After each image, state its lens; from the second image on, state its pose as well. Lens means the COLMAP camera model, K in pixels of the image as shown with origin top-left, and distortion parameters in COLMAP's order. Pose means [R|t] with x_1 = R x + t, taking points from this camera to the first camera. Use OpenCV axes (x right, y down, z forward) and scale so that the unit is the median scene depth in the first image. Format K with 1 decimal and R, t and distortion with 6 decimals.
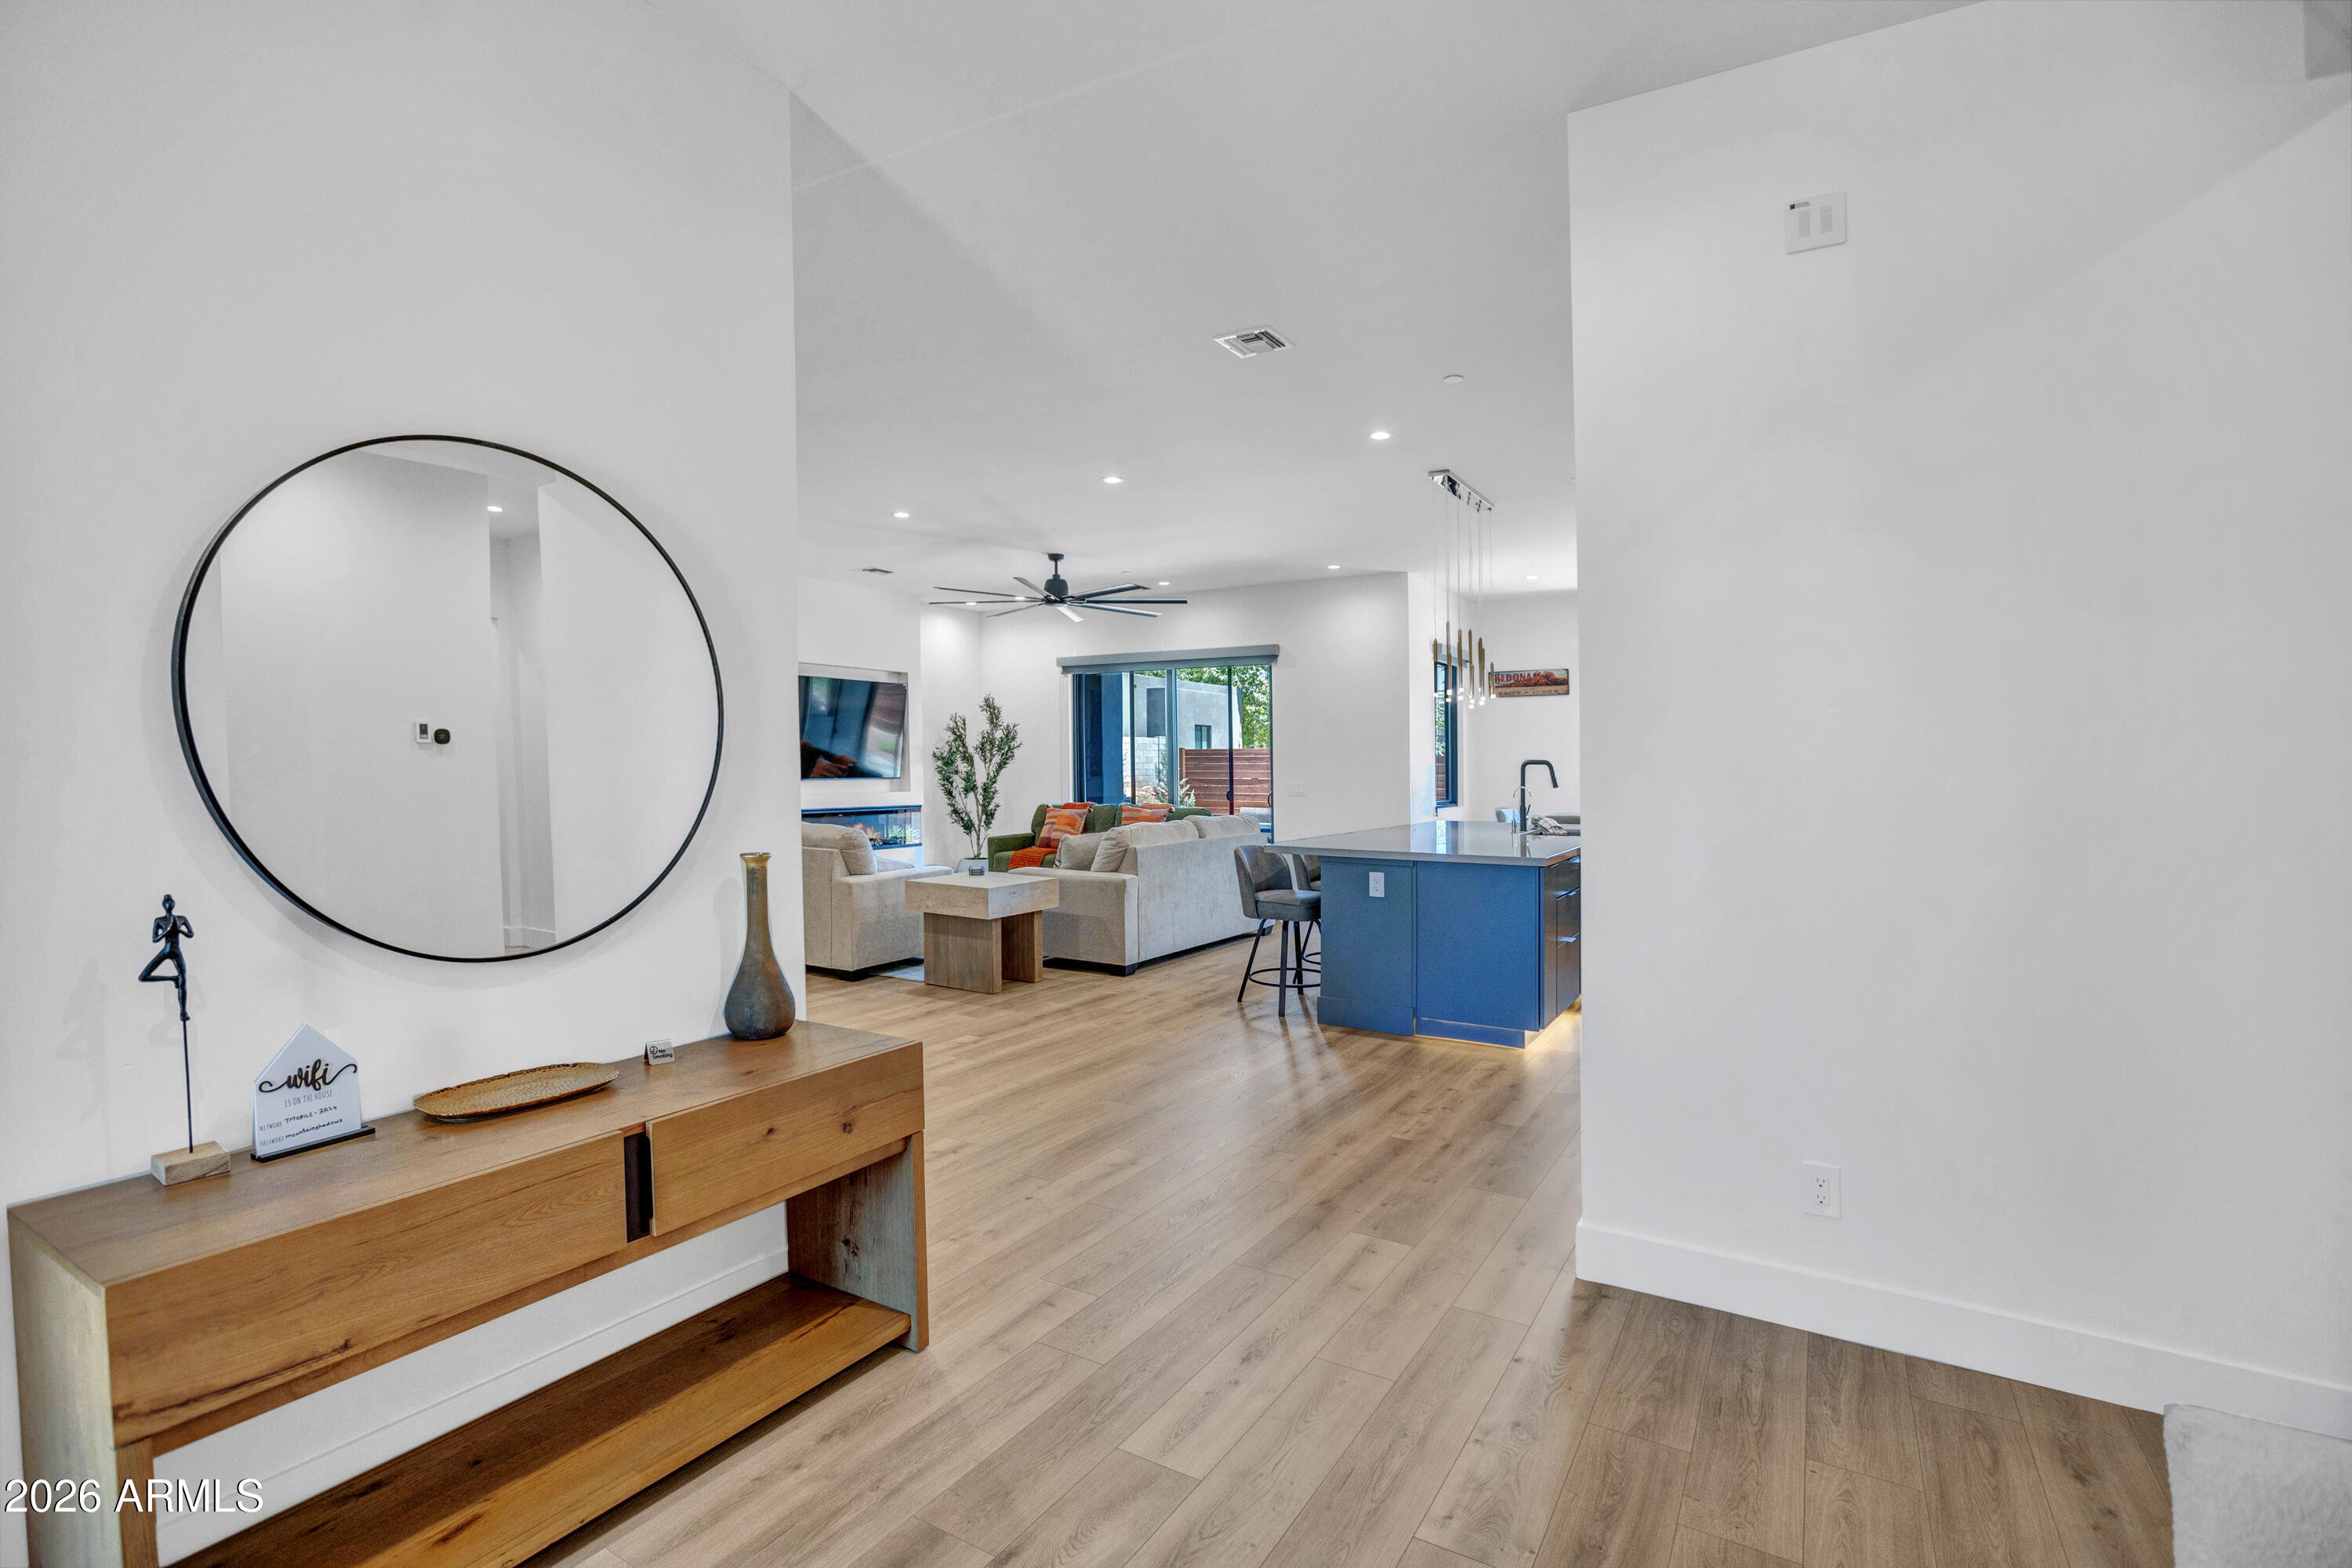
lens RADIAL K [[1095.2, 0, 1141.3], [0, 1095.2, 751.1], [0, 0, 1]] dist [-0.015371, -0.000621]
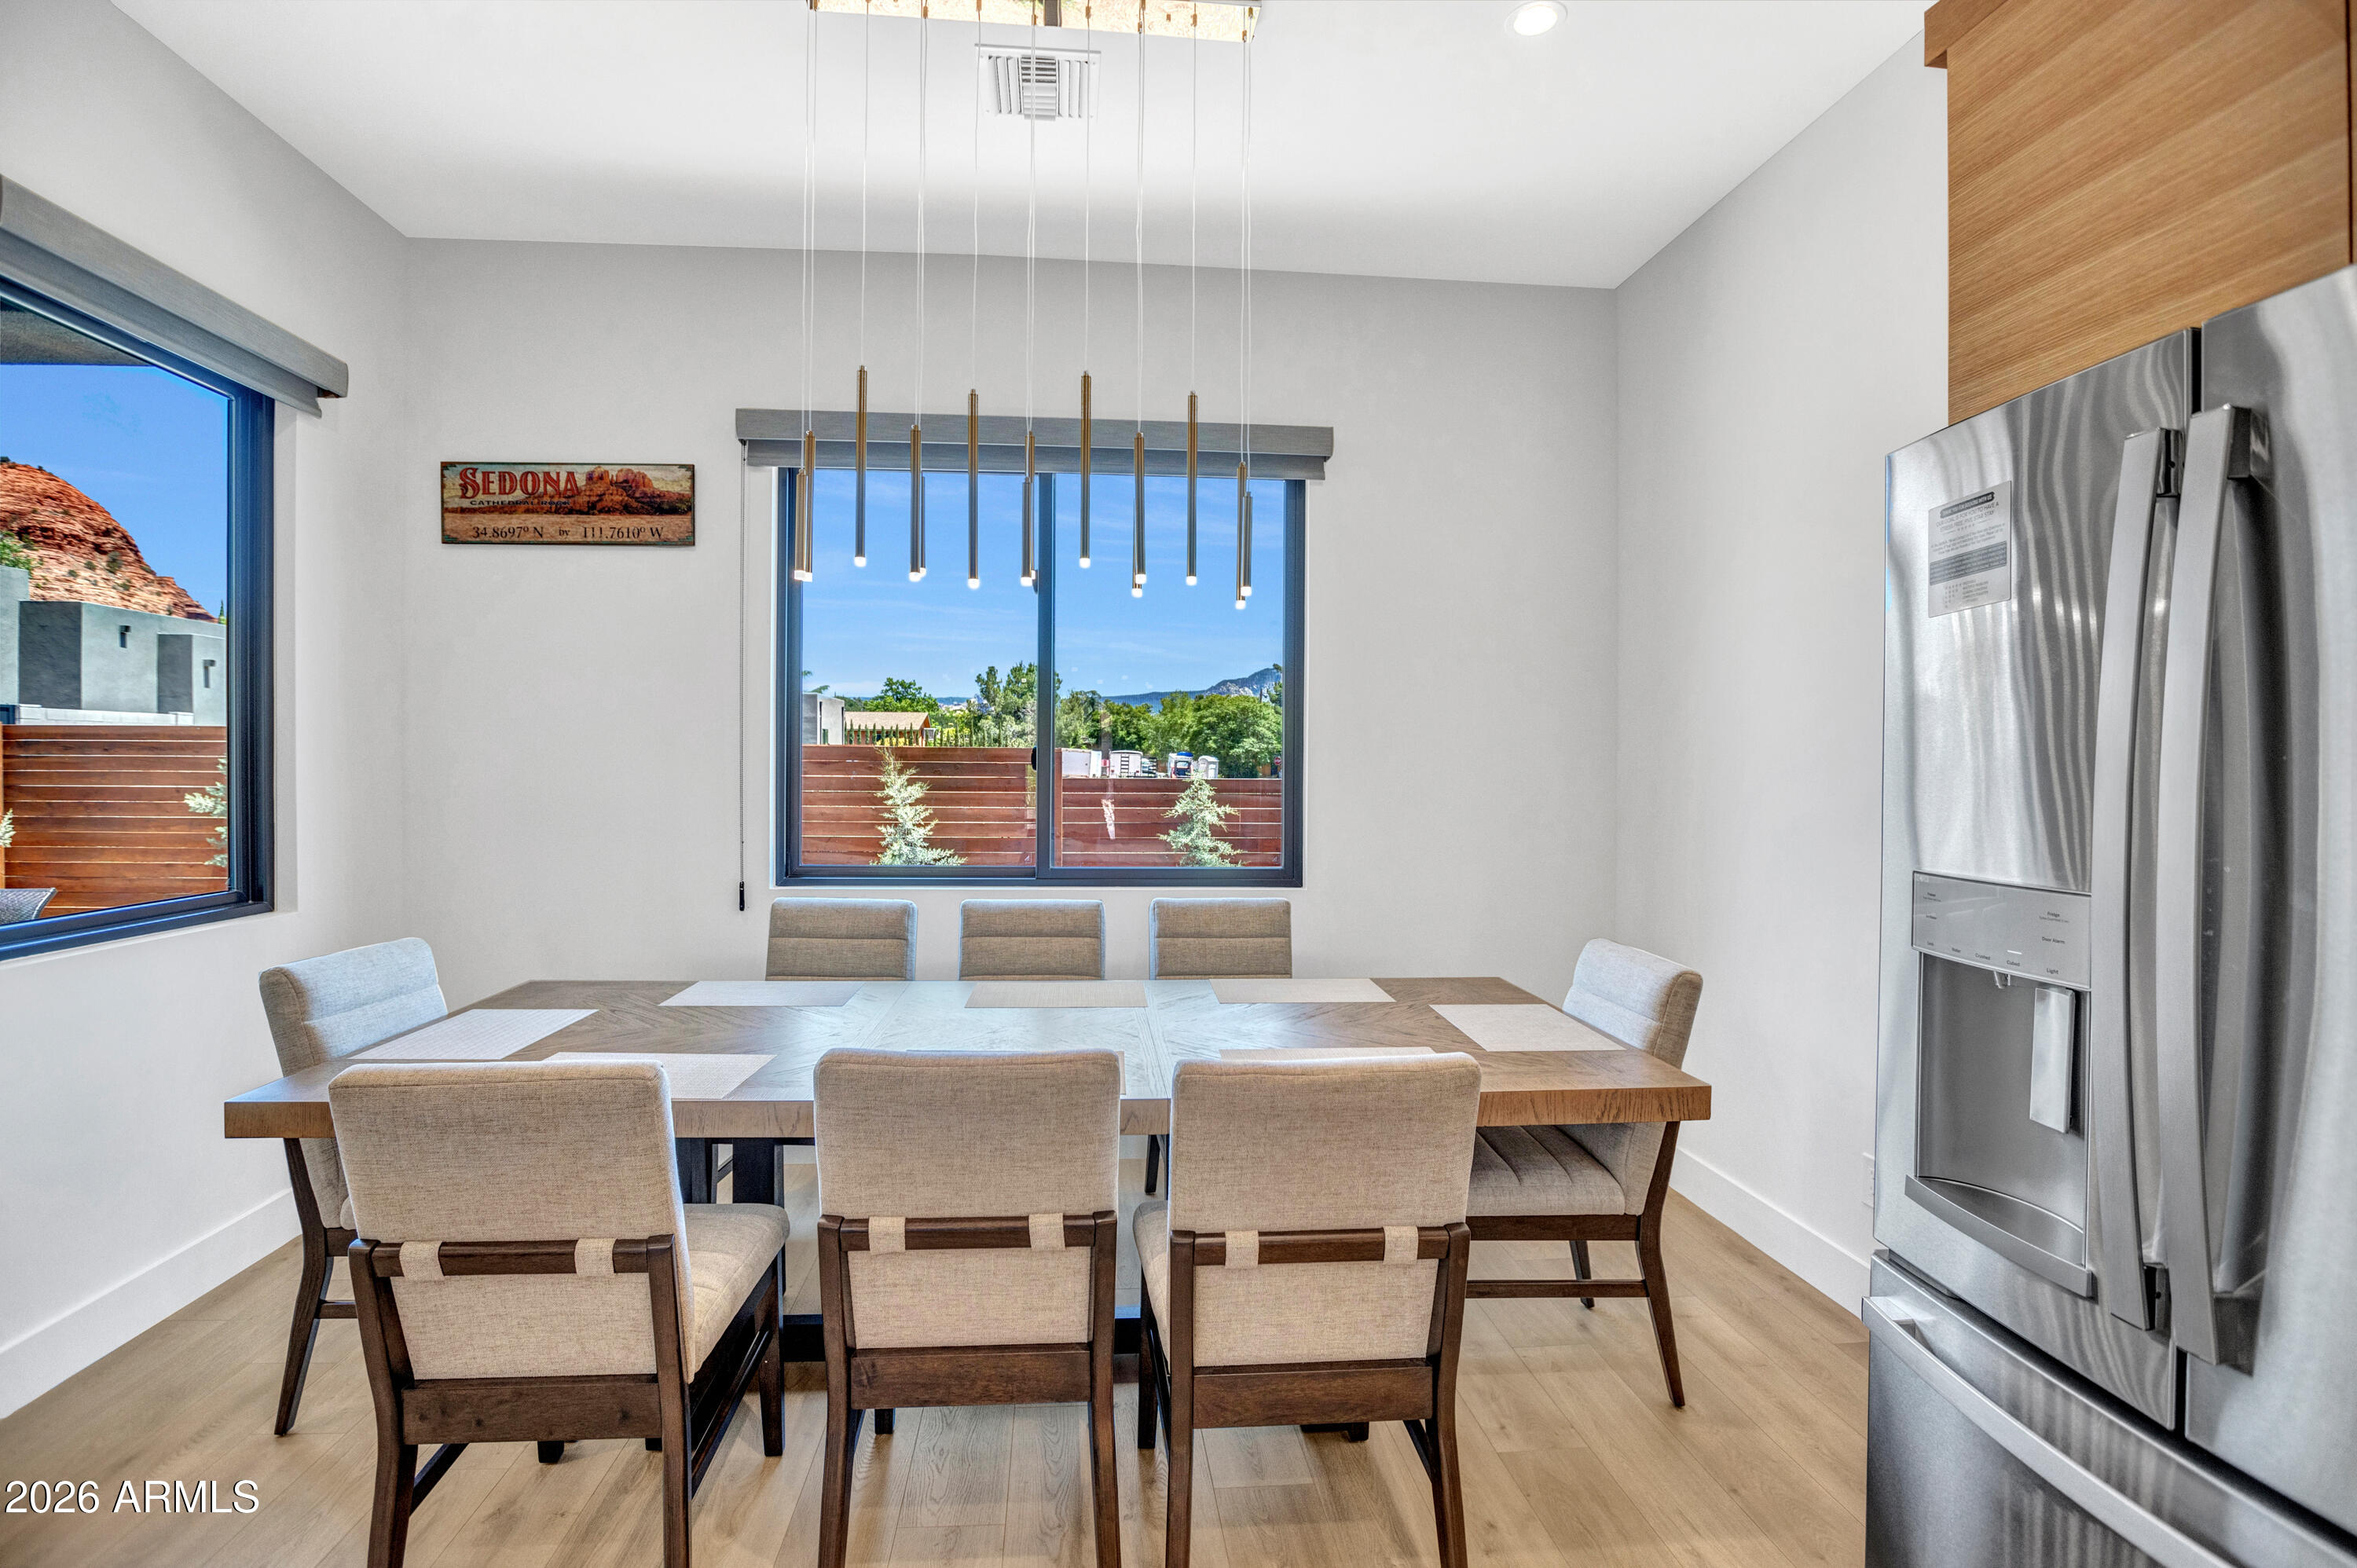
lens RADIAL K [[1096.2, 0, 1165.6], [0, 1096.2, 756.2], [0, 0, 1]] dist [-0.021277, 0.000158]
pose [[0.790751, 0.004903, 0.612119, 0.346893], [-0.010286, 0.999933, 0.005278, 0.008824], [-0.612052, -0.010470, 0.790748, 0.749885]]
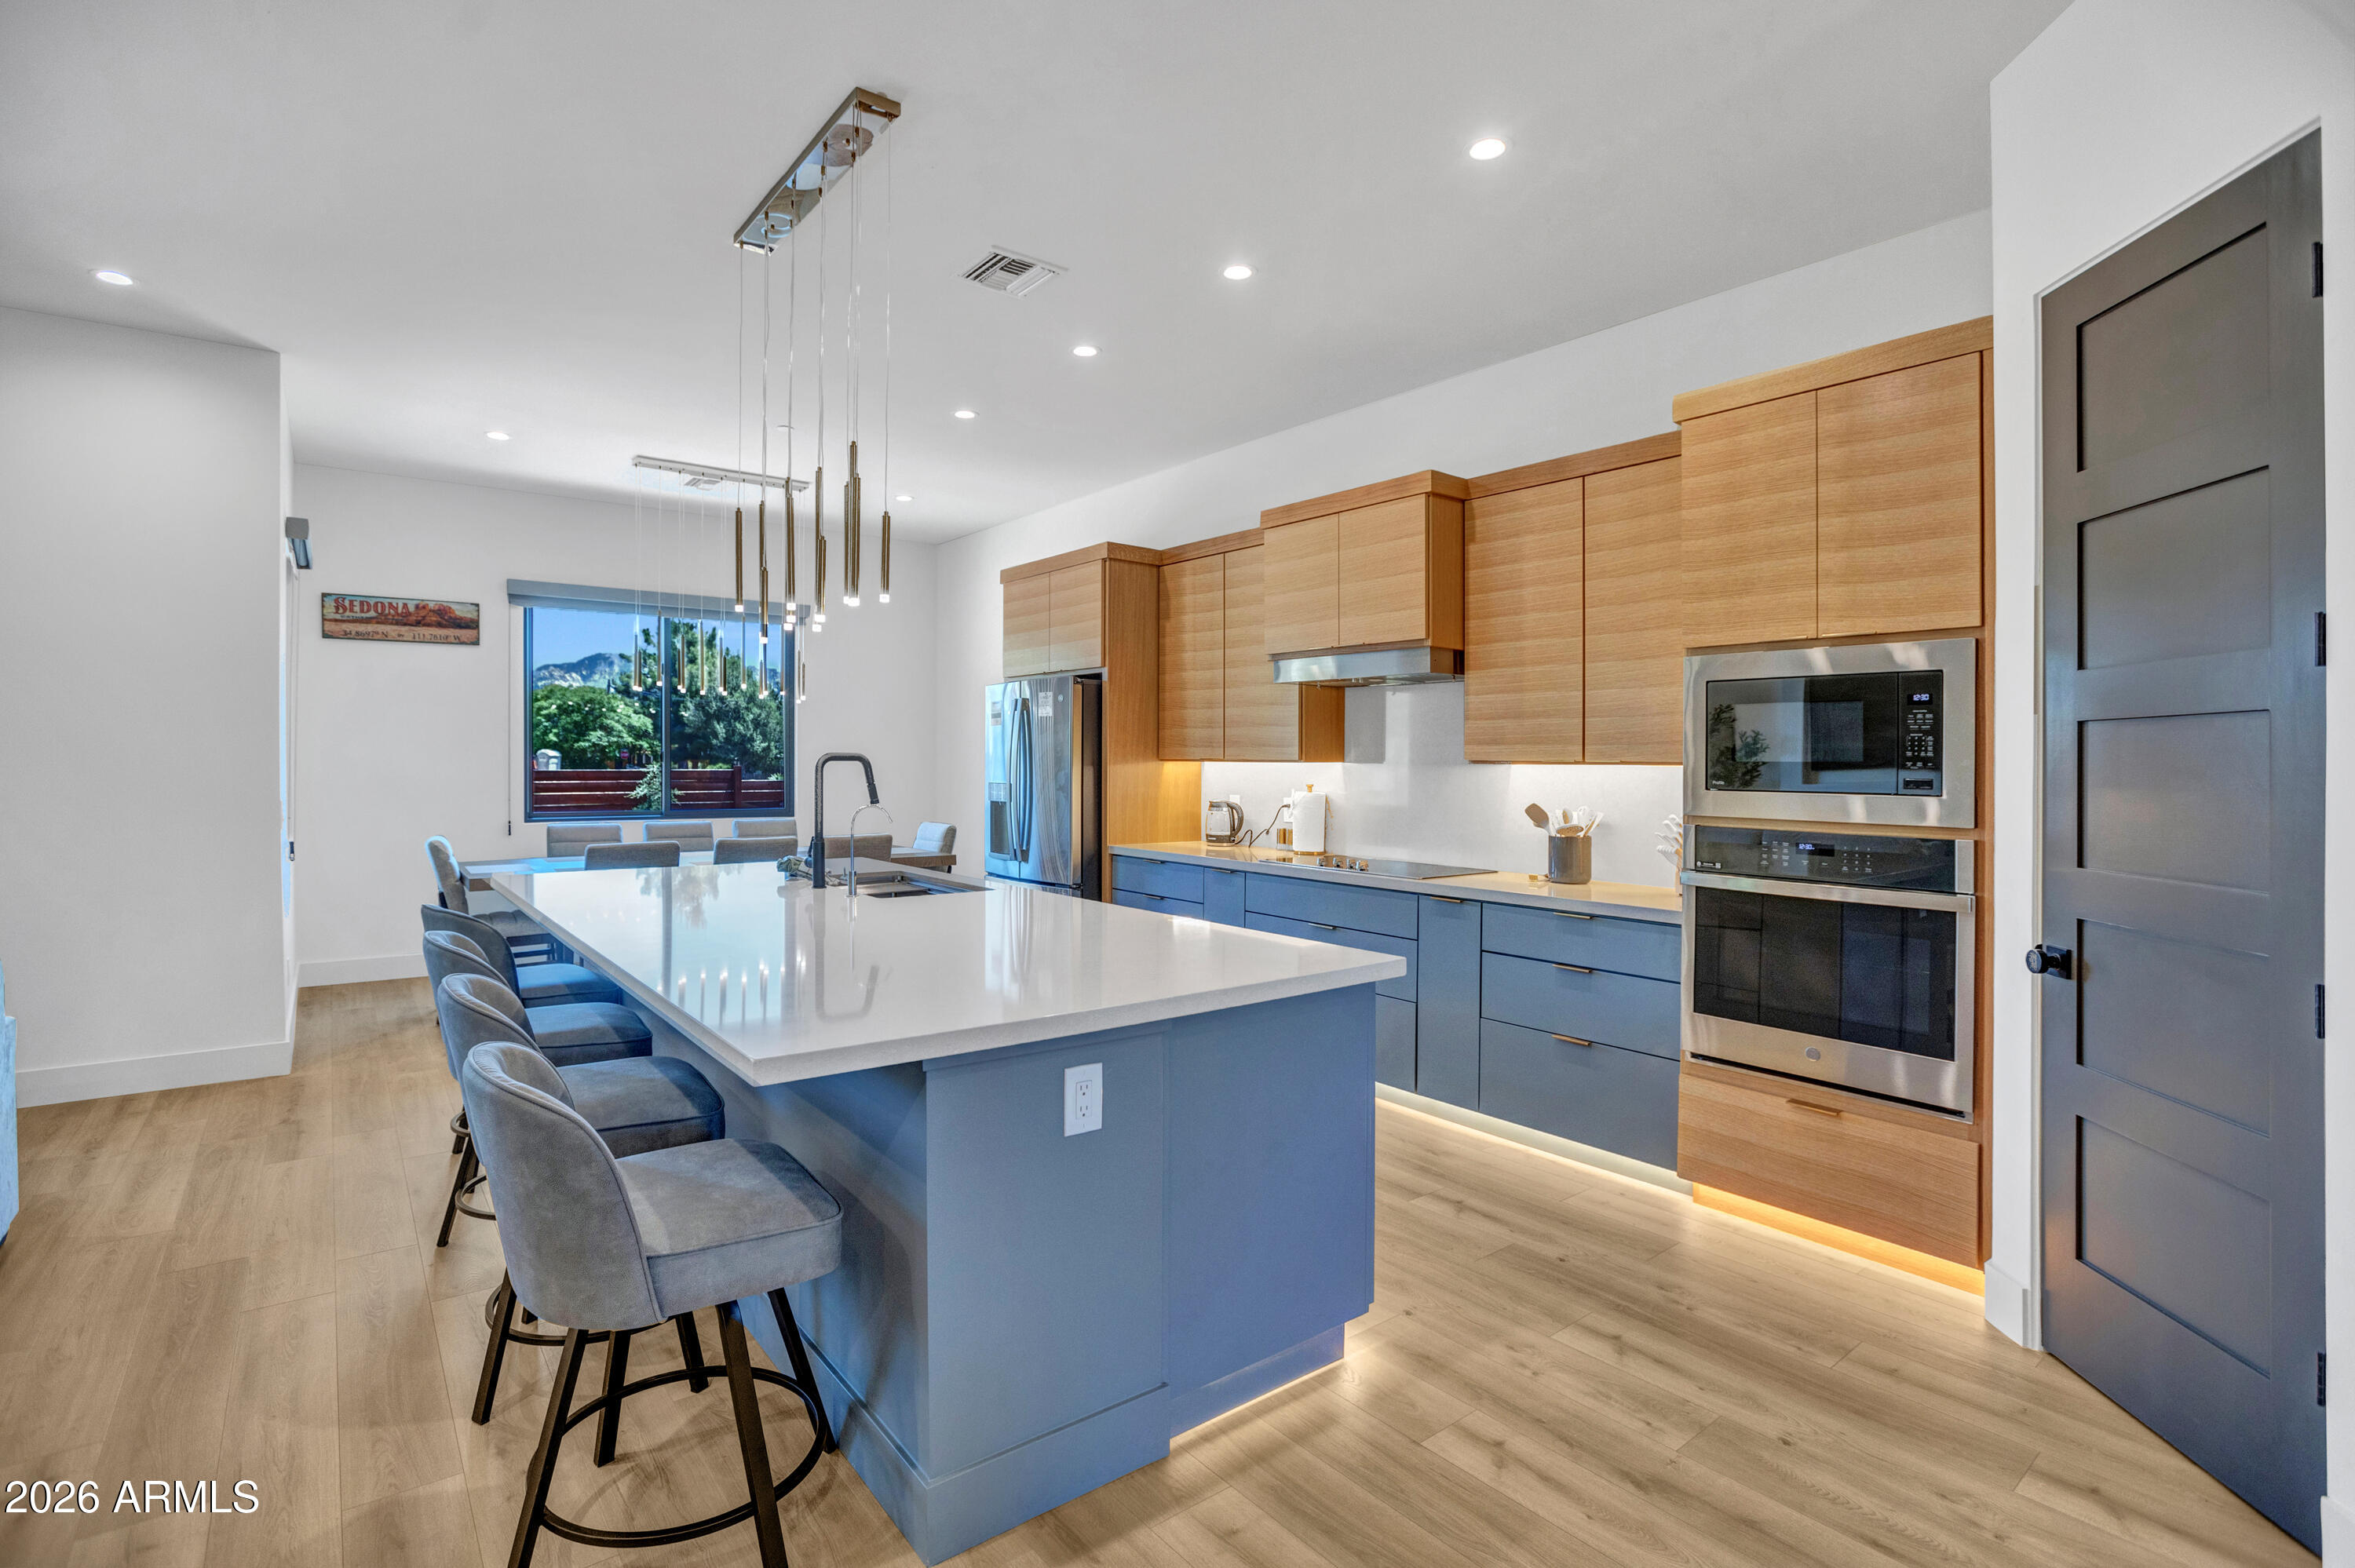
lens RADIAL K [[1096.4, 0, 1142.8], [0, 1096.4, 751.1], [0, 0, 1]] dist [-0.015371, -0.000621]
pose [[0.348211, 0.005271, 0.937401, -0.066522], [-0.013612, 0.999907, -0.000566, 0.004115], [-0.937317, -0.012563, 0.348251, 0.490178]]
